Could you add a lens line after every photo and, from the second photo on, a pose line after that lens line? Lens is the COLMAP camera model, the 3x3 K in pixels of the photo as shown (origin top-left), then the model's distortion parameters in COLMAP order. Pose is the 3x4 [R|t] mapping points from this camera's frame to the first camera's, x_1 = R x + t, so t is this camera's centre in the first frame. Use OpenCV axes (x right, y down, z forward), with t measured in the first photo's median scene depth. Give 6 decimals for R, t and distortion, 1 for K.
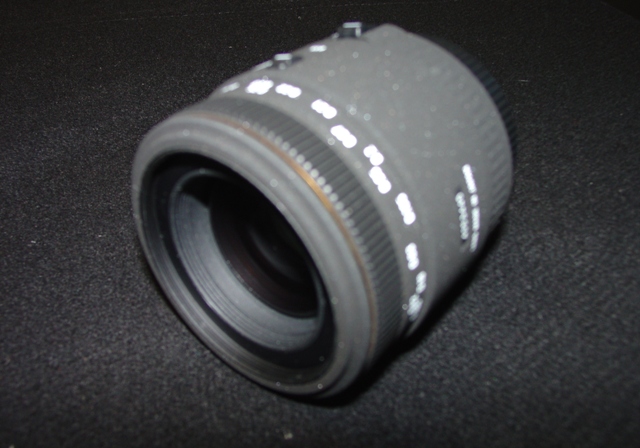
lens RADIAL K [[509.7, 0, 320.0], [0, 509.7, 224.0], [0, 0, 1]] dist [0.001019, 0.011579]
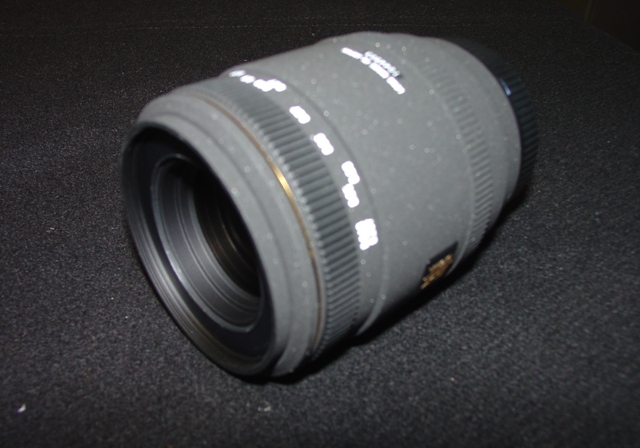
lens RADIAL K [[509.7, 0, 320.0], [0, 509.7, 224.0], [0, 0, 1]] dist [0.001019, 0.011579]
pose [[0.995353, 0.094920, 0.016201, -0.004708], [-0.095967, 0.991679, 0.085805, -0.089341], [-0.007921, -0.086961, 0.996180, -0.069649]]
